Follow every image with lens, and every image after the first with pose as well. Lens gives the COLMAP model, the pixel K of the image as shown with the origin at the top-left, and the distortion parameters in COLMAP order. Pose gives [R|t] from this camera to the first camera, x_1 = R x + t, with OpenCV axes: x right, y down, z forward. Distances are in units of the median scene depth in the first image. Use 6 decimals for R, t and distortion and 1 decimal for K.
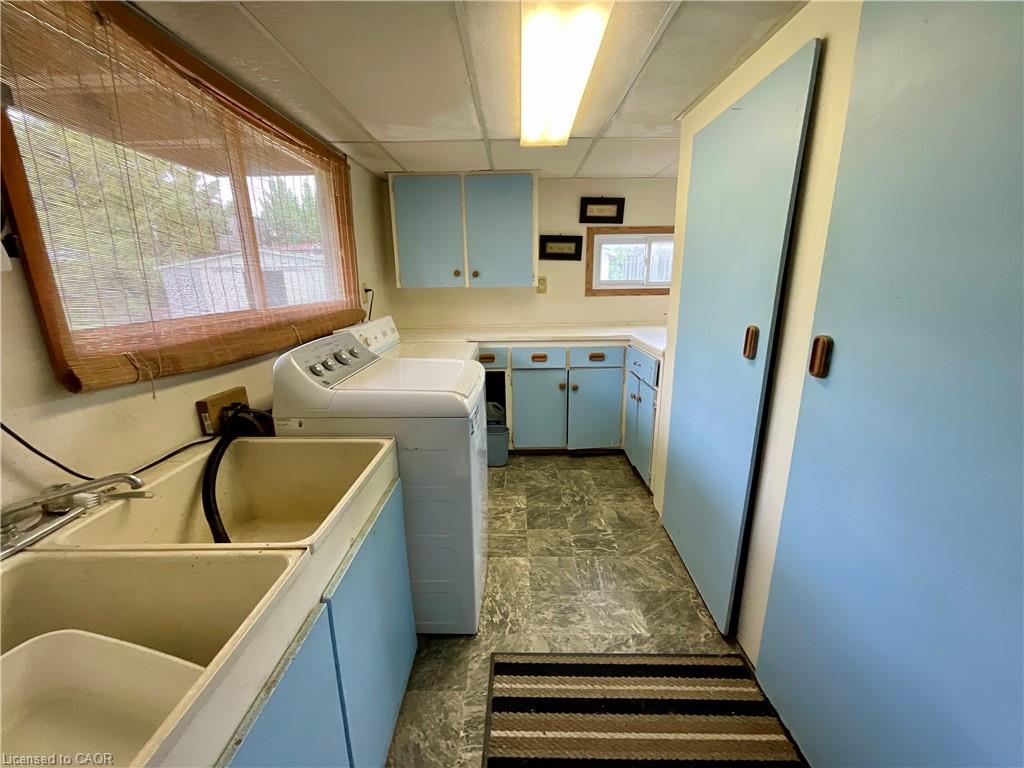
lens RADIAL K [[415.4, 0, 511.0], [0, 415.4, 385.4], [0, 0, 1]] dist [0.001596, 0.001032]
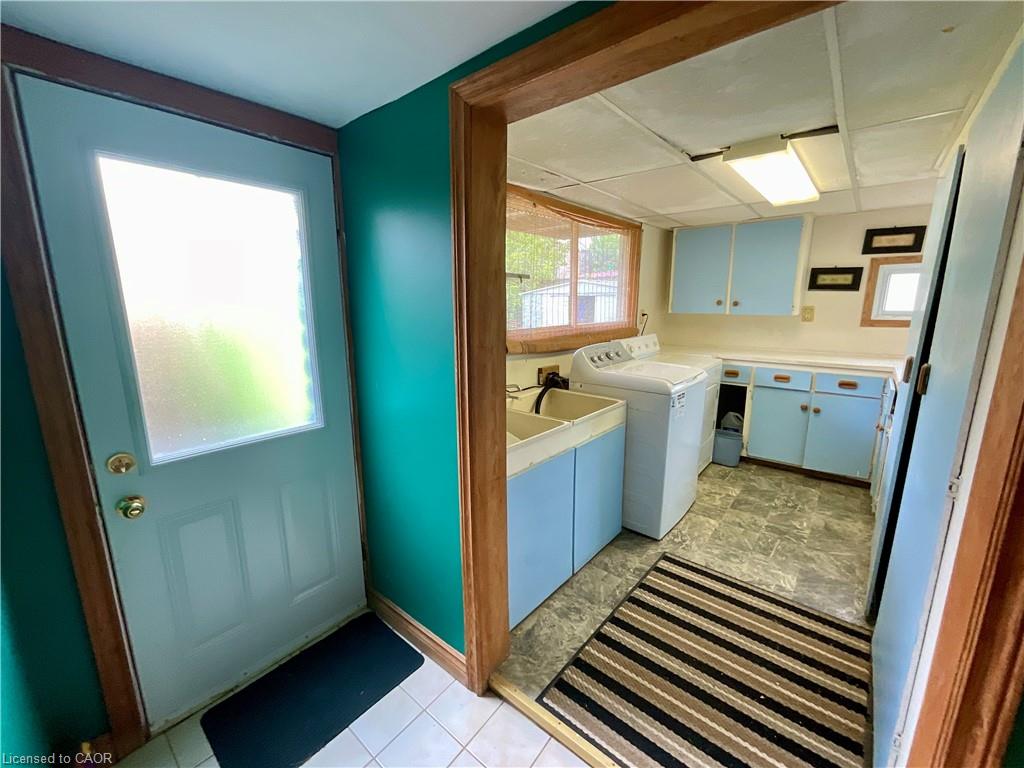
lens RADIAL K [[415.4, 0, 512.1], [0, 415.4, 383.9], [0, 0, 1]] dist [0.001596, 0.001032]
pose [[0.771028, 0.134789, -0.622373, 0.249908], [-0.164249, 0.986367, 0.010140, 0.067638], [0.615255, 0.094406, 0.782655, -0.394119]]
